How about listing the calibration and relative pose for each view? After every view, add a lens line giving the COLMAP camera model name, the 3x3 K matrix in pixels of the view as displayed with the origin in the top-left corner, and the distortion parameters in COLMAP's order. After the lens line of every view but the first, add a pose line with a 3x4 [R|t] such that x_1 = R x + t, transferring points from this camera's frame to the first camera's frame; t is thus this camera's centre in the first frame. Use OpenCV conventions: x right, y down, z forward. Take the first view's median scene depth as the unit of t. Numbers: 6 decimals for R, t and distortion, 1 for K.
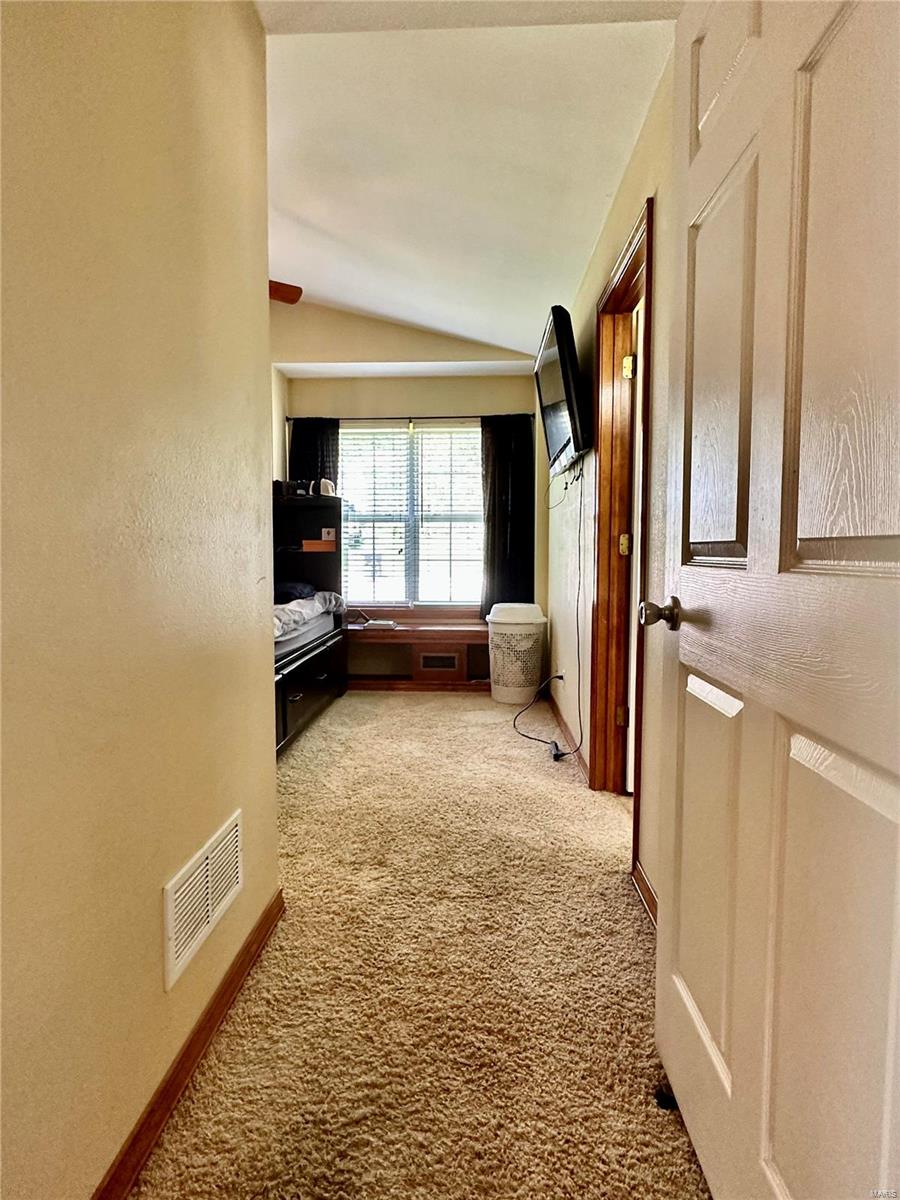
lens RADIAL K [[732.4, 0, 450.0], [0, 732.4, 600.0], [0, 0, 1]] dist [0.017056, 0.000068]
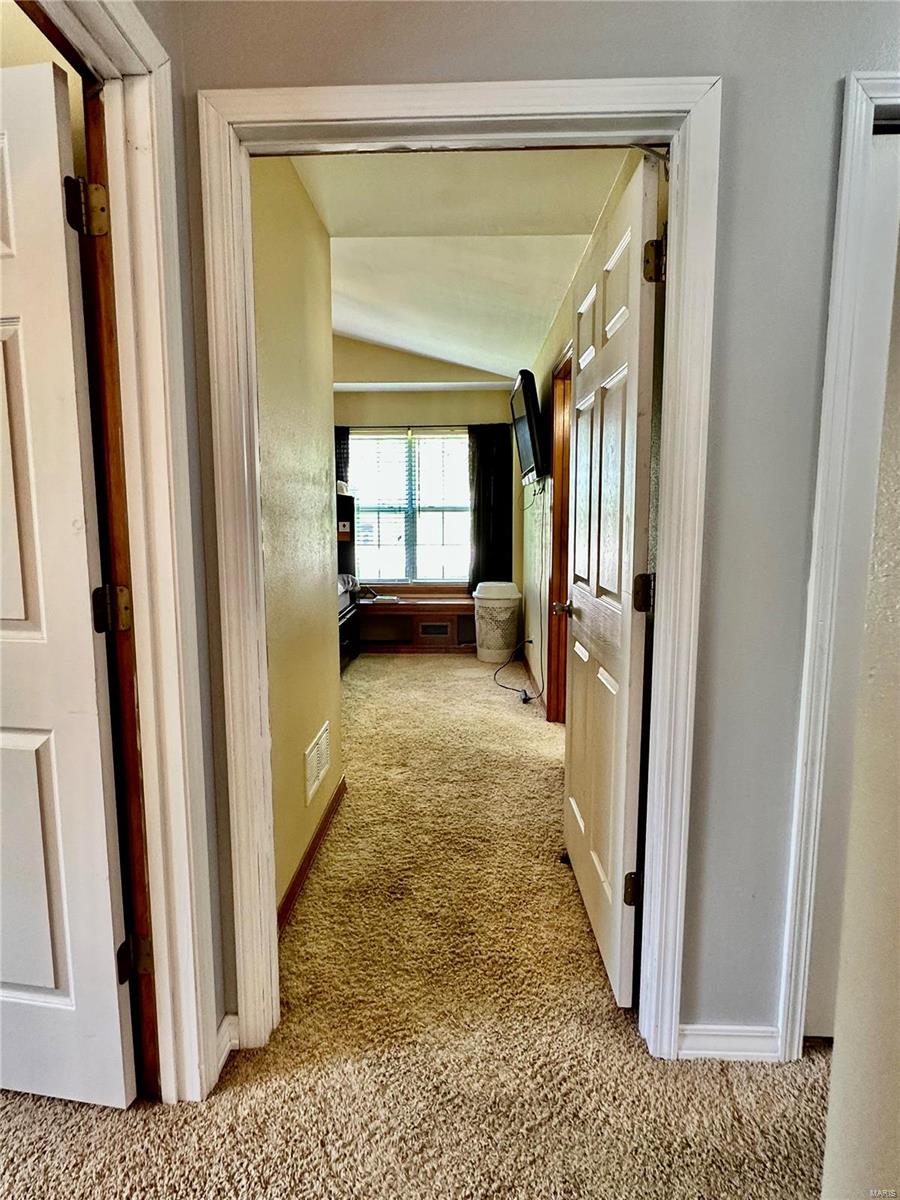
lens RADIAL K [[732.4, 0, 450.0], [0, 732.4, 600.0], [0, 0, 1]] dist [0.017056, 0.000068]
pose [[0.999841, -0.006124, 0.016728, -0.012350], [0.005300, 0.998793, 0.048835, -0.033111], [-0.017007, -0.048739, 0.998667, -0.297012]]
